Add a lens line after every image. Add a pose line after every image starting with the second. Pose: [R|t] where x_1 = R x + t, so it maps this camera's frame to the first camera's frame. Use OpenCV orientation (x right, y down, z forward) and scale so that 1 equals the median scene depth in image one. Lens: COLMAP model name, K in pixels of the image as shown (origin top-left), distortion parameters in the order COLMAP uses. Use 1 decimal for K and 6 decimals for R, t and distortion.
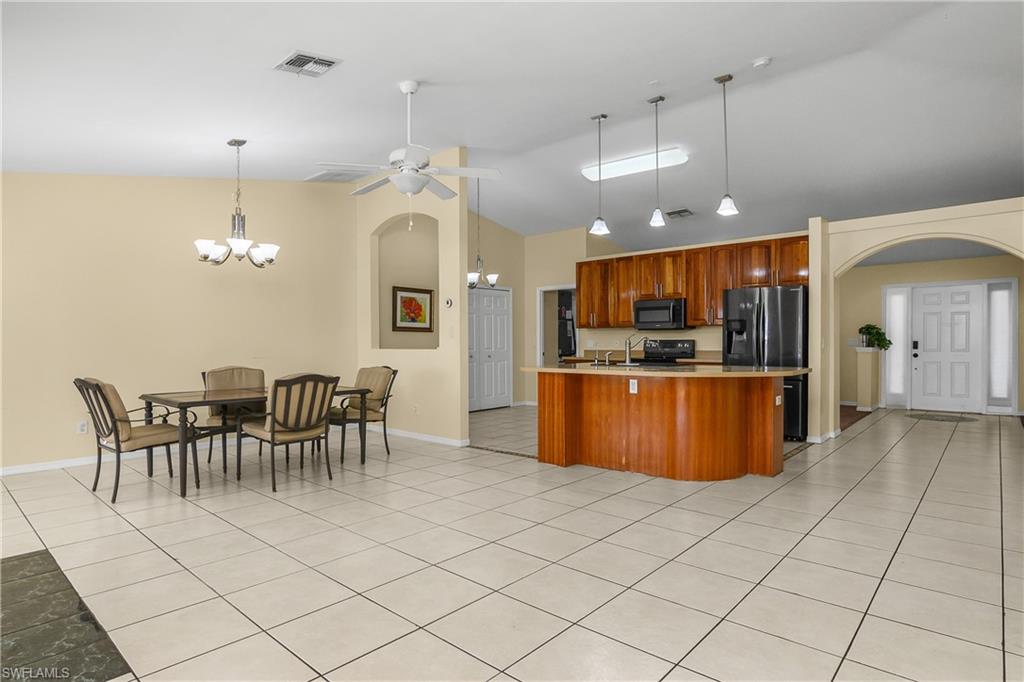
lens RADIAL K [[551.9, 0, 502.6], [0, 551.9, 347.7], [0, 0, 1]] dist [-0.012844, -0.000258]
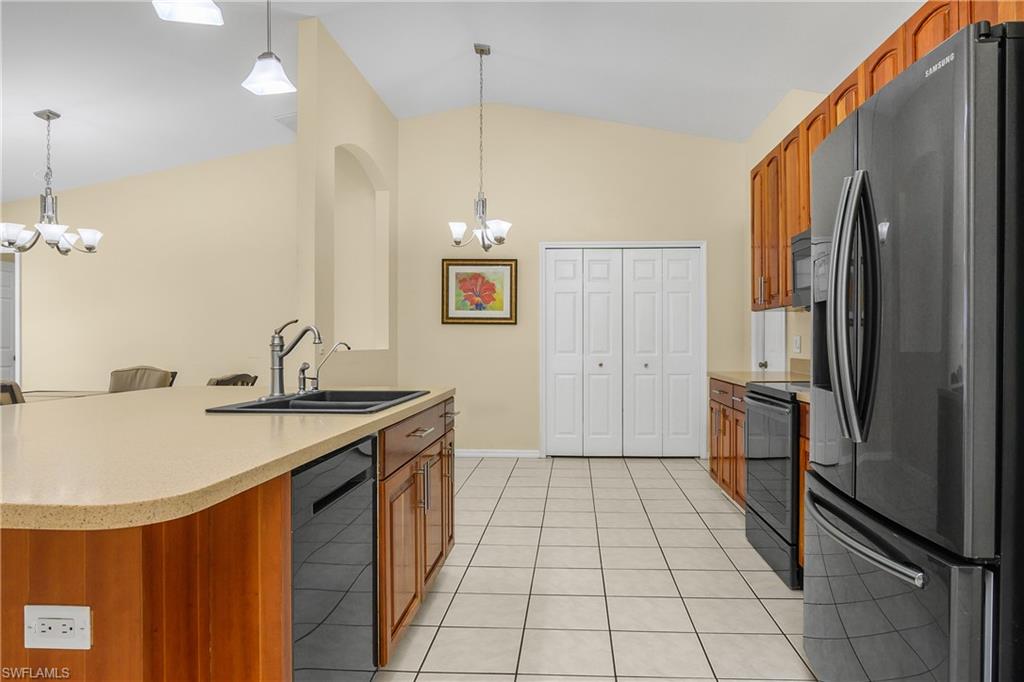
lens RADIAL K [[617.2, 0, 537.1], [0, 617.2, 342.1], [0, 0, 1]] dist [-0.024413, 0.002715]
pose [[0.630932, 0.004667, -0.775824, 0.479783], [-0.009793, 0.999950, -0.001949, -0.007024], [0.775776, 0.008827, 0.630946, 0.605727]]
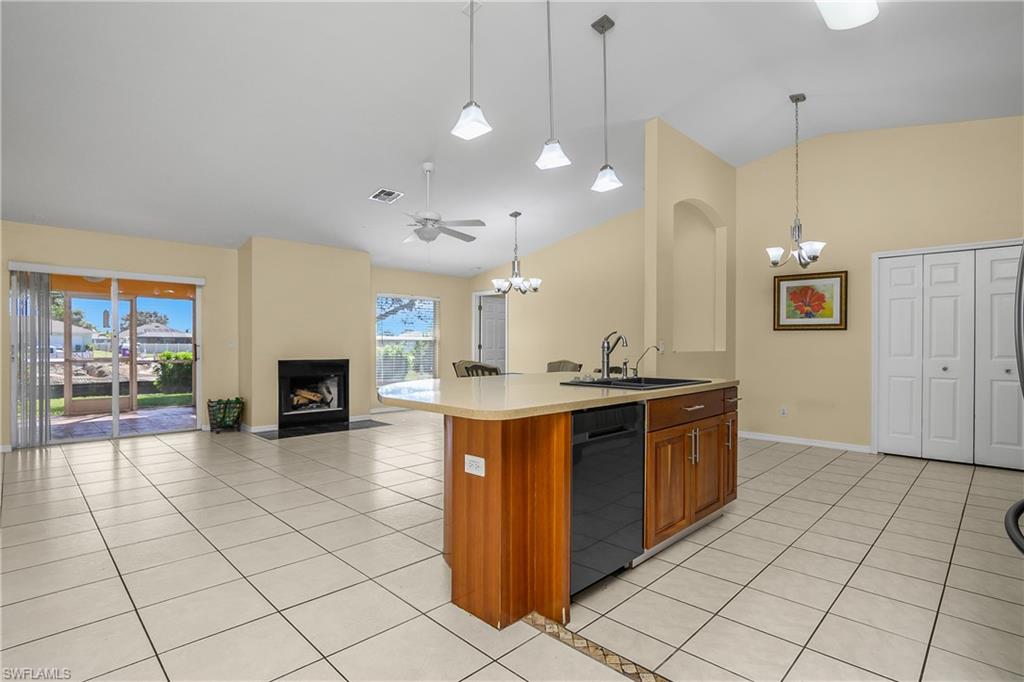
lens RADIAL K [[501.1, 0, 505.5], [0, 501.1, 344.6], [0, 0, 1]] dist [-0.022197, 0.000722]
pose [[-0.053753, 0.004238, -0.998545, 0.573389], [-0.011601, 0.999921, 0.004868, -0.007877], [0.998487, 0.011845, -0.053700, 0.639169]]
